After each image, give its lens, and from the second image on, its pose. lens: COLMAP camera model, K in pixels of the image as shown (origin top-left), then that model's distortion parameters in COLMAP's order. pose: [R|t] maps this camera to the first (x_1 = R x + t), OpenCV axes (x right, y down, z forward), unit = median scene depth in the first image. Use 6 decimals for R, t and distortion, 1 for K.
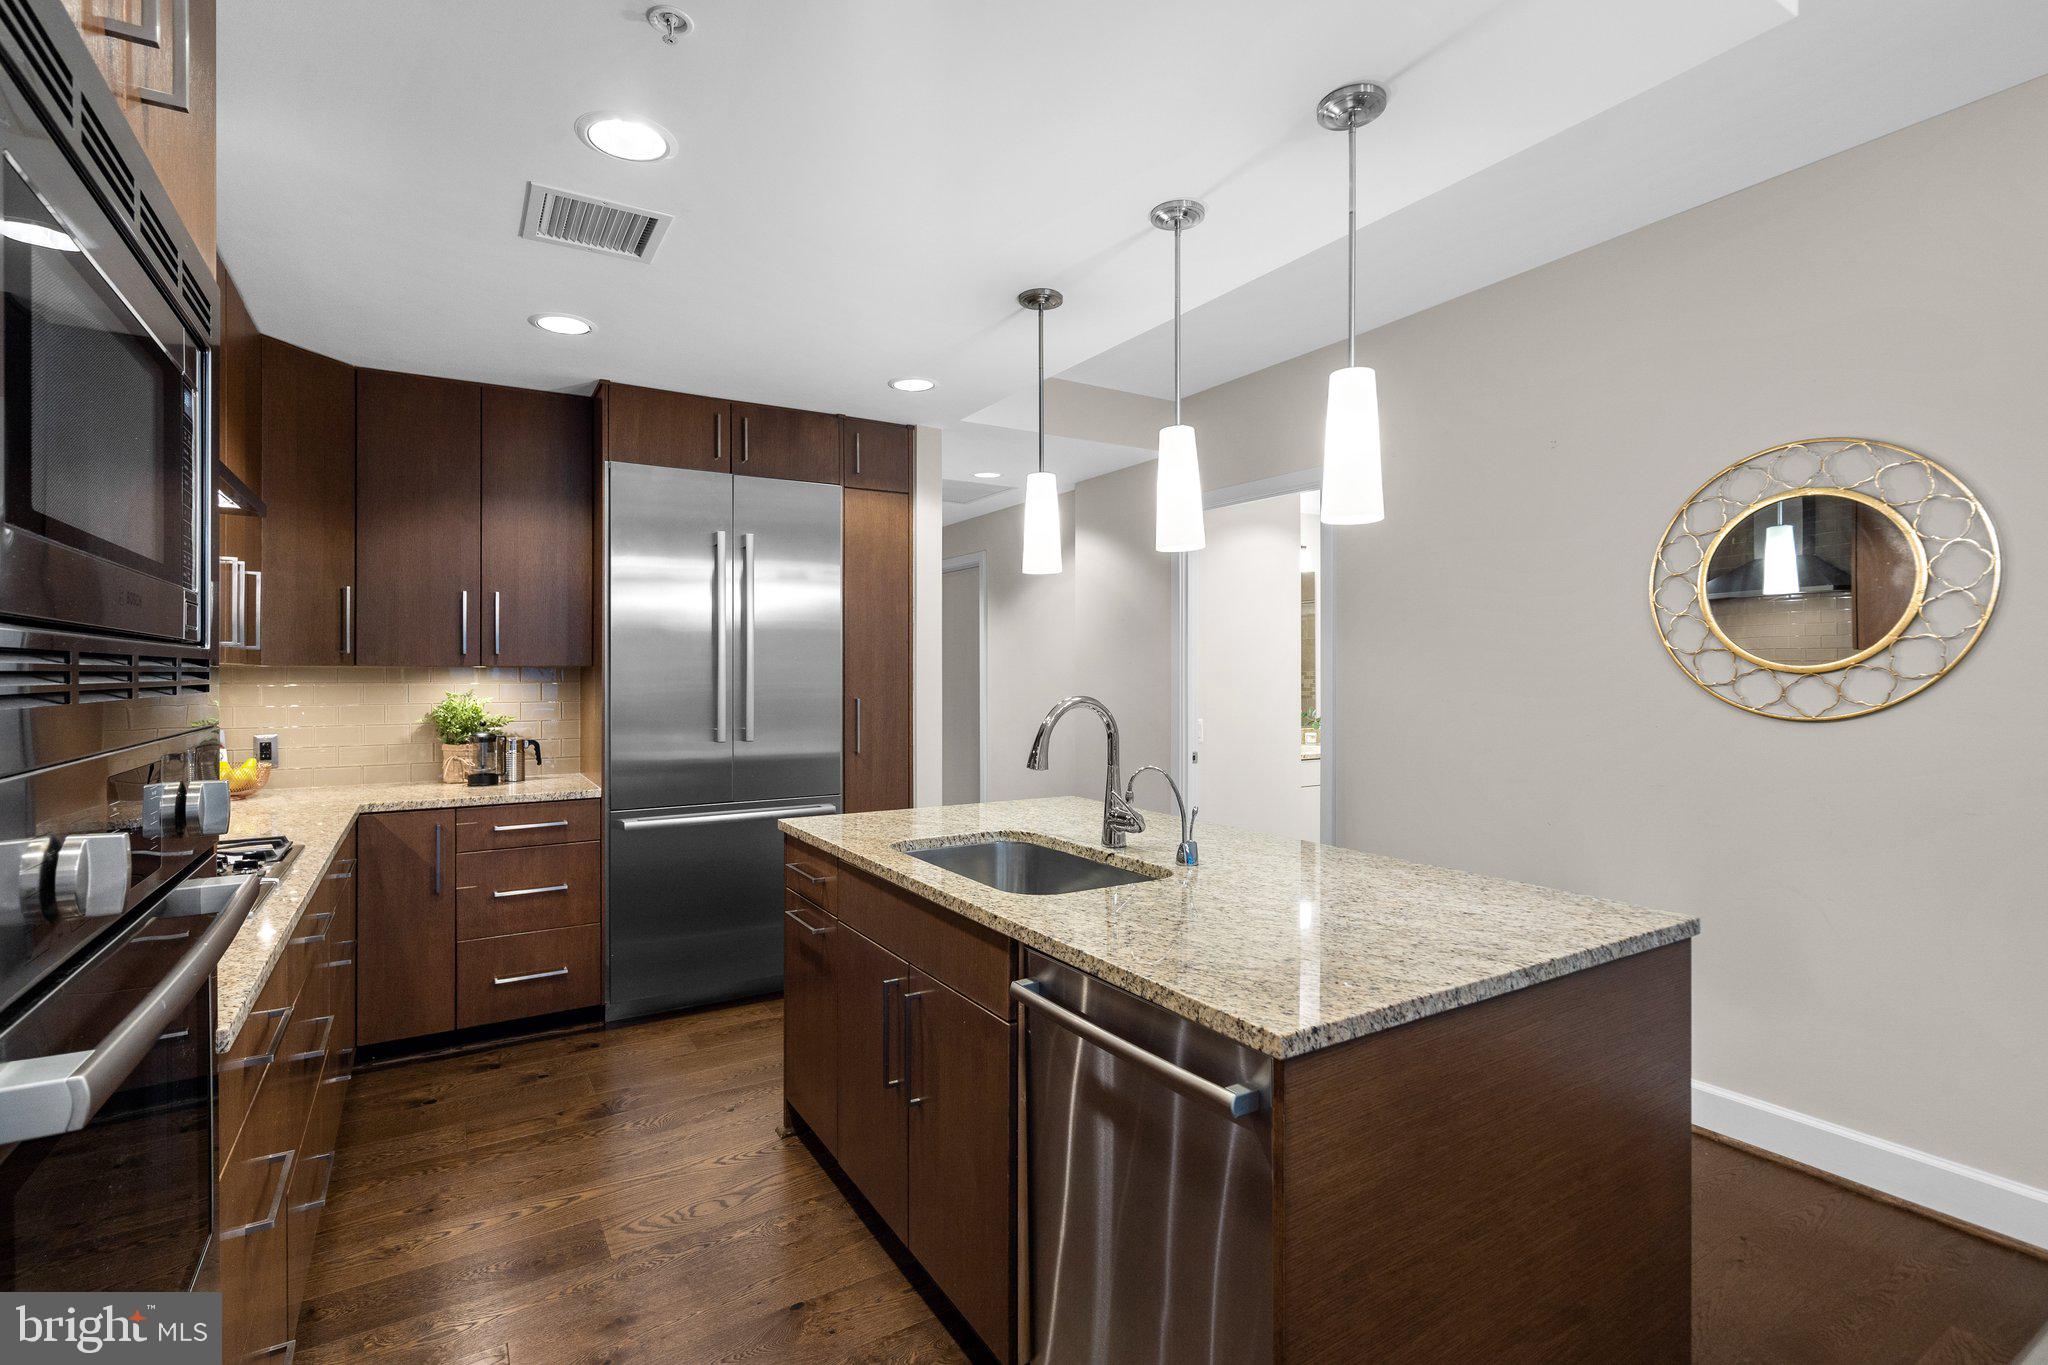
lens RADIAL K [[956.7, 0, 1054.2], [0, 956.7, 668.3], [0, 0, 1]] dist [-0.002805, 0.002586]
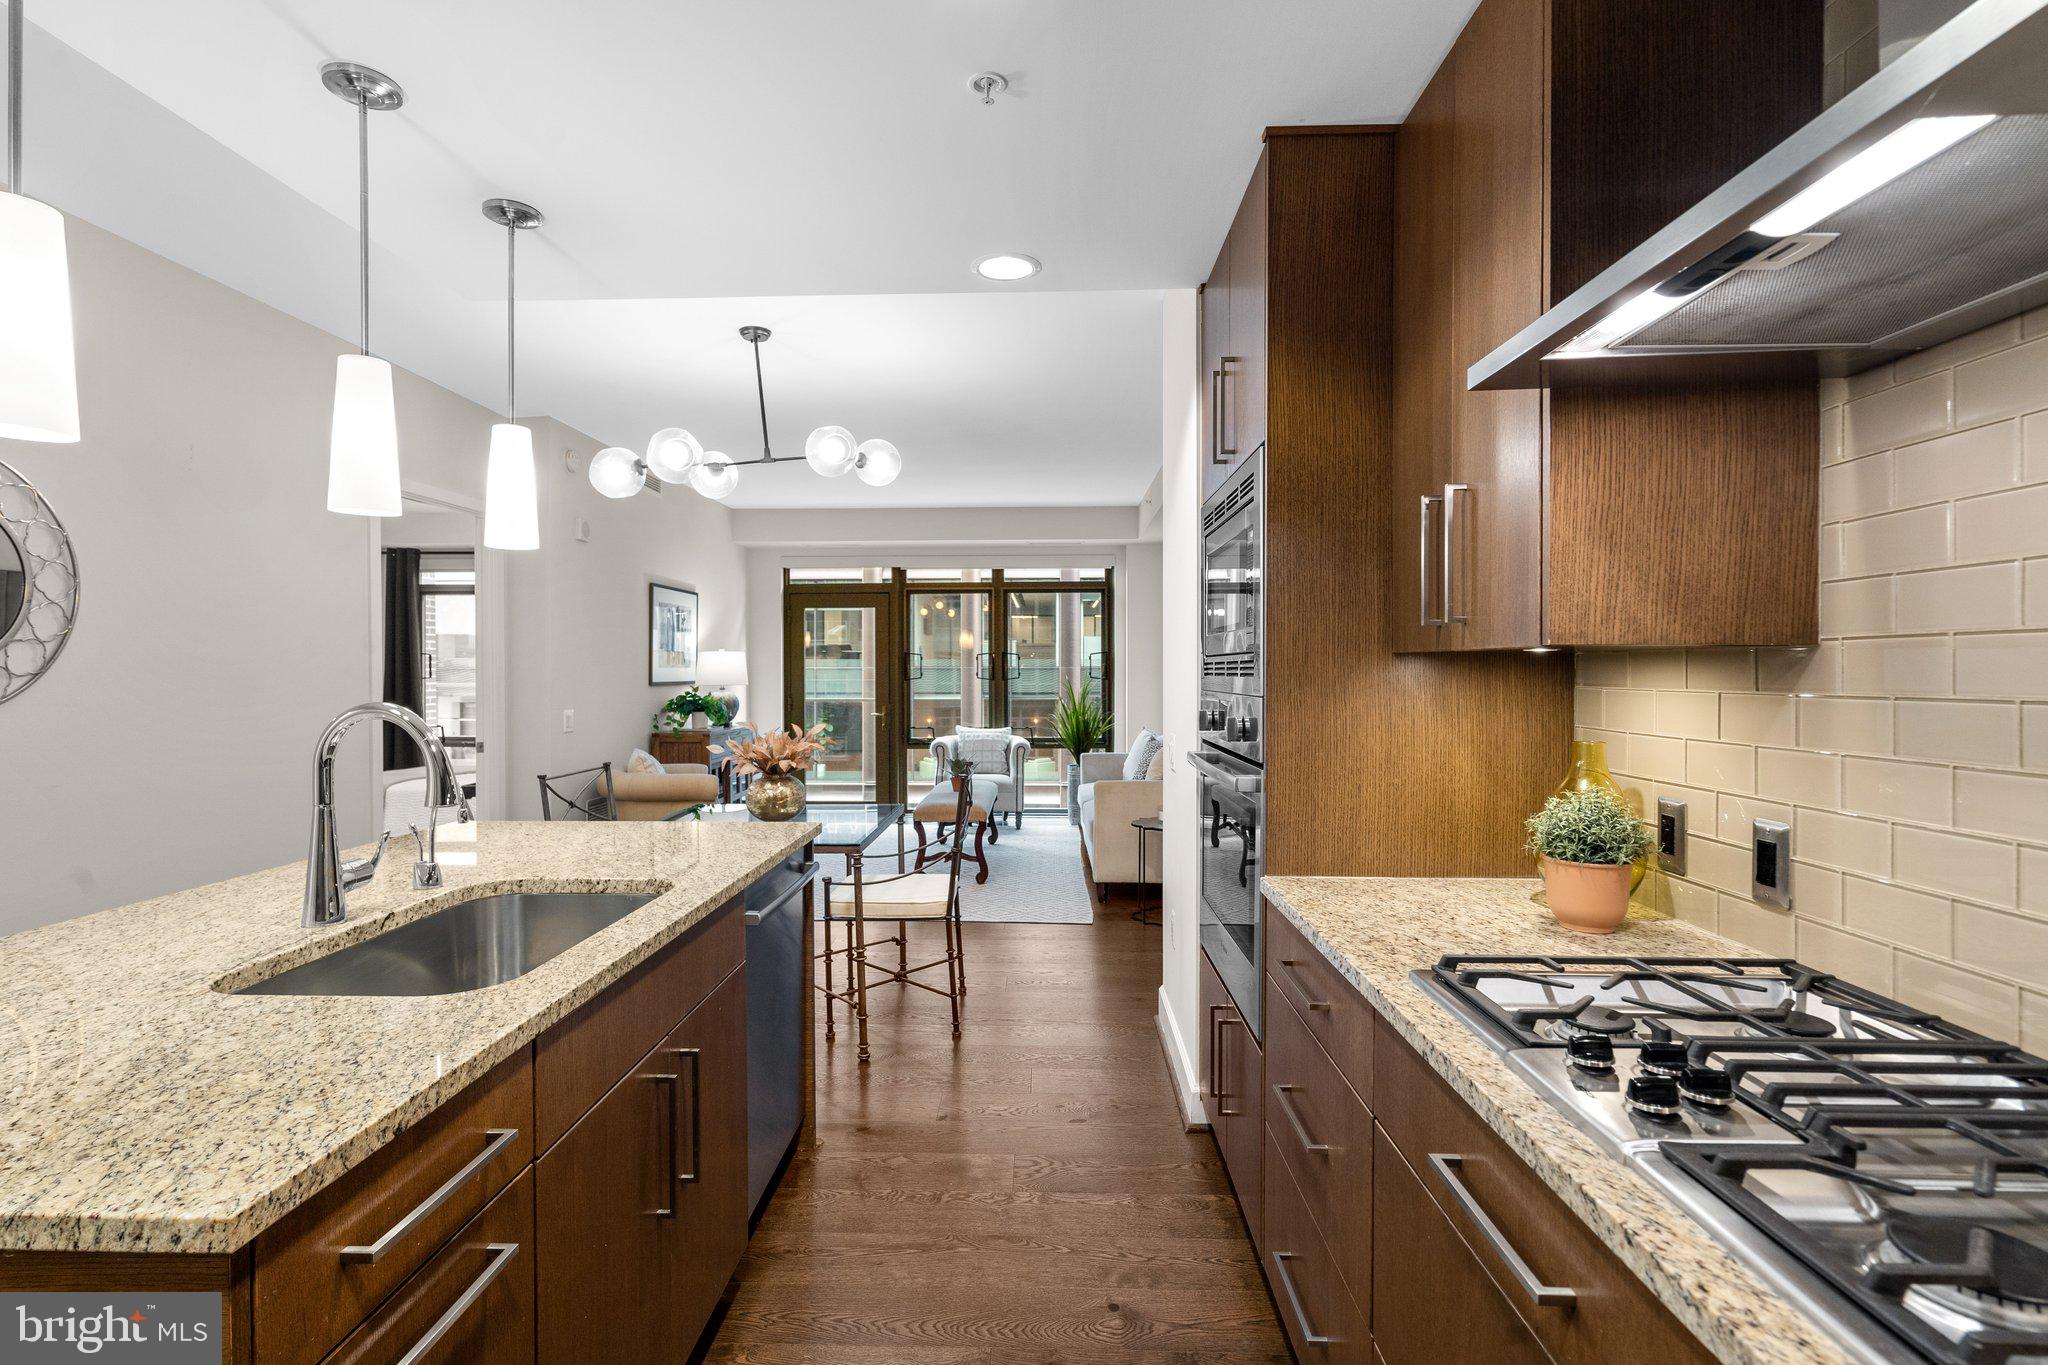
lens RADIAL K [[956.7, 0, 1021.9], [0, 956.7, 678.0], [0, 0, 1]] dist [-0.002805, 0.002586]
pose [[-0.834946, -0.001429, 0.550330, -0.498987], [0.001126, 0.999990, 0.004306, 0.007607], [-0.550331, 0.004214, -0.834936, 0.905887]]
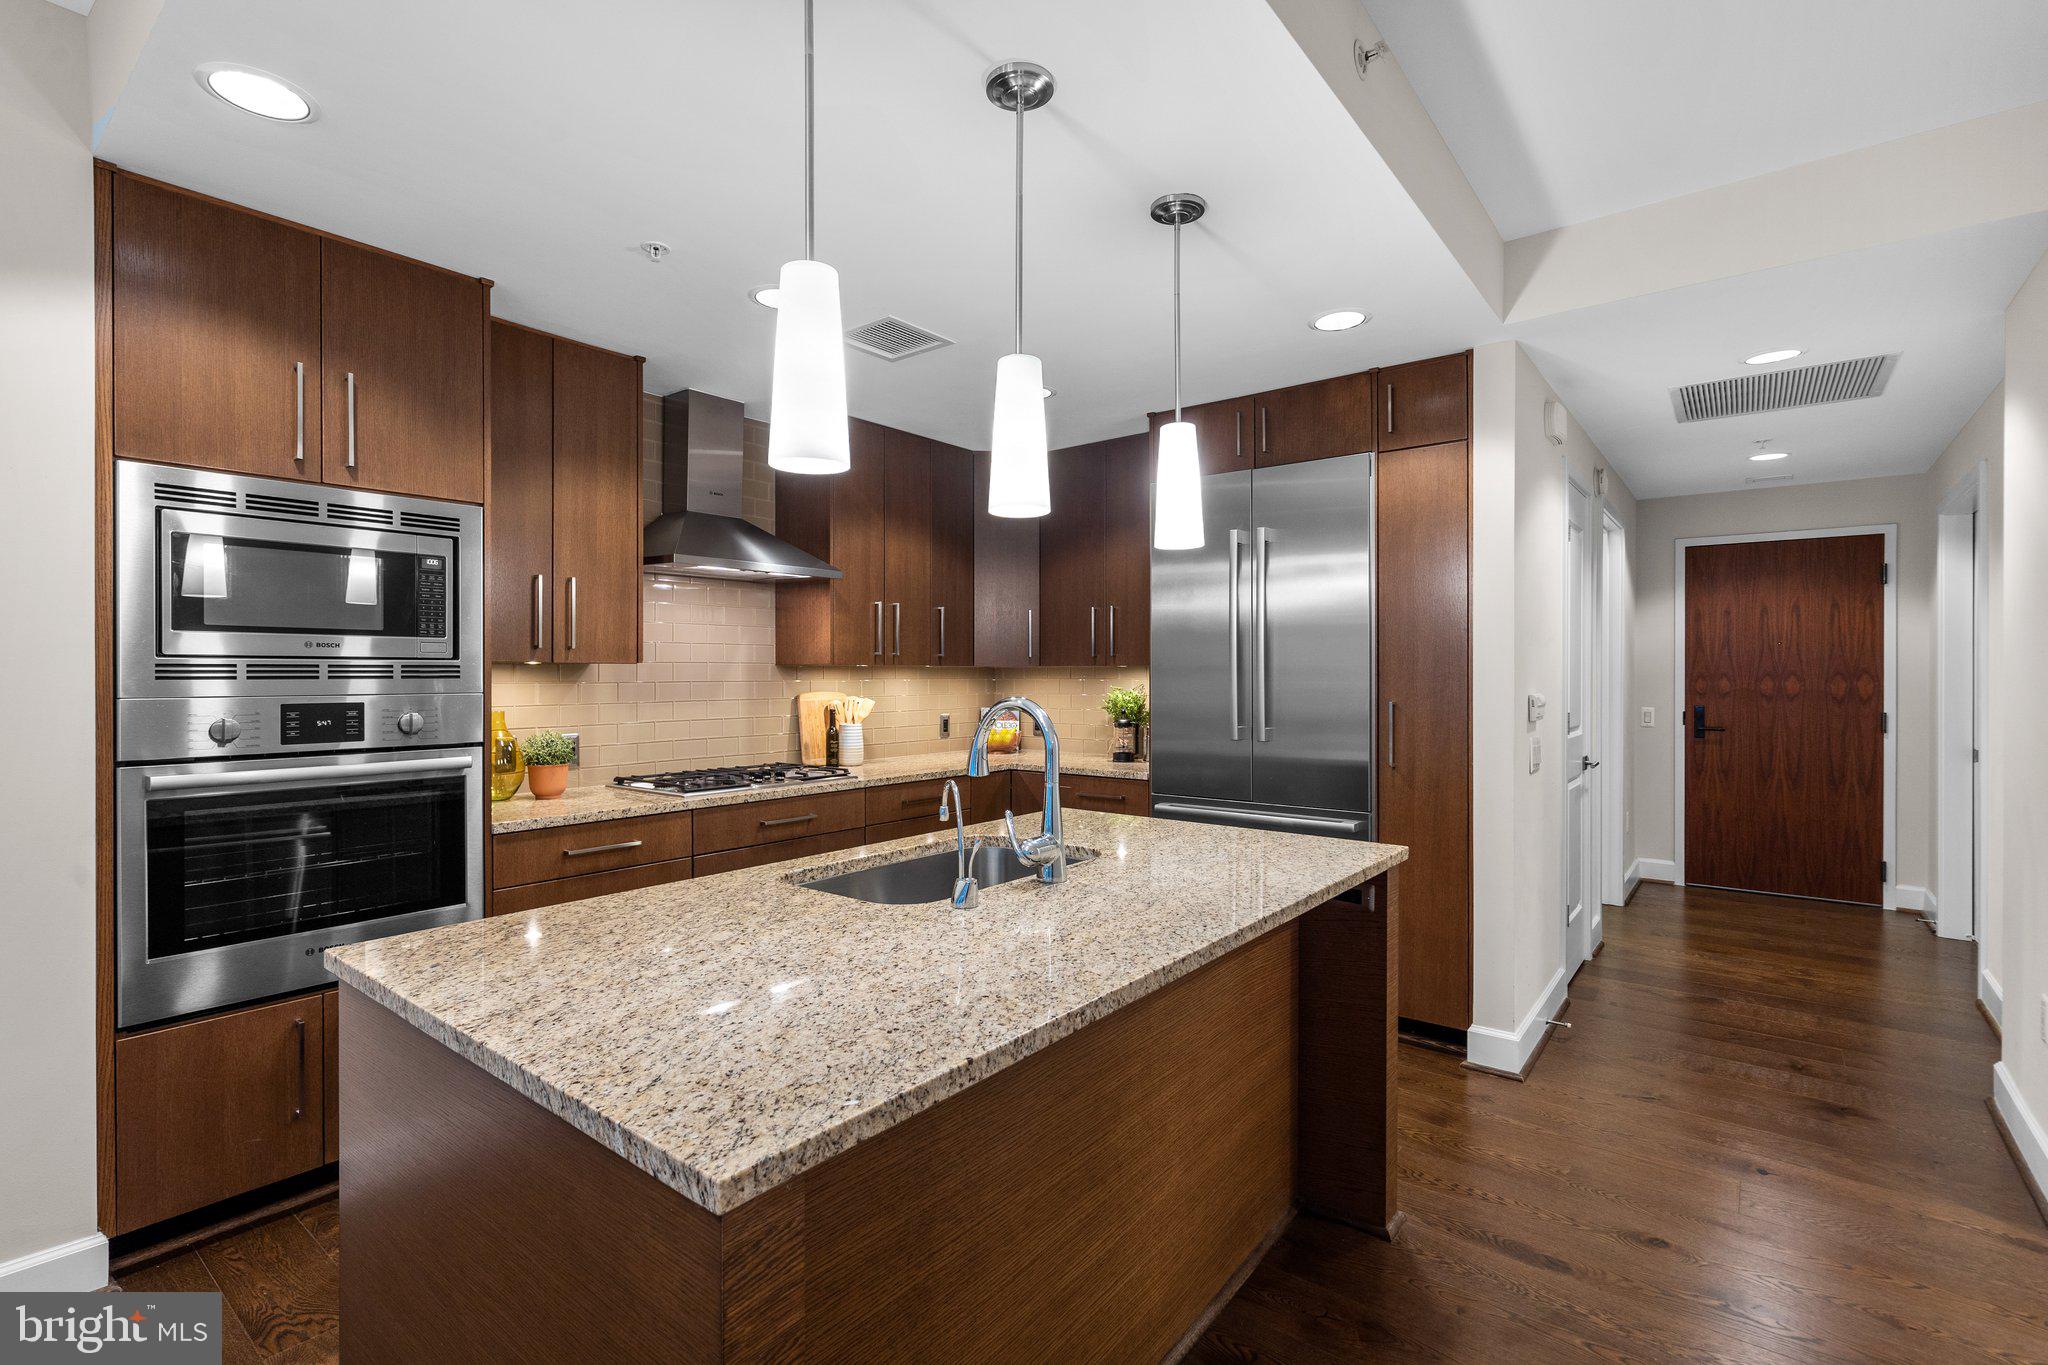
lens RADIAL K [[956.7, 0, 987.9], [0, 956.7, 677.1], [0, 0, 1]] dist [-0.002805, 0.002586]
pose [[0.324050, 0.005813, -0.946022, 0.577246], [0.003199, 0.999969, 0.007240, 0.003769], [0.946034, -0.005373, 0.324021, 0.477875]]
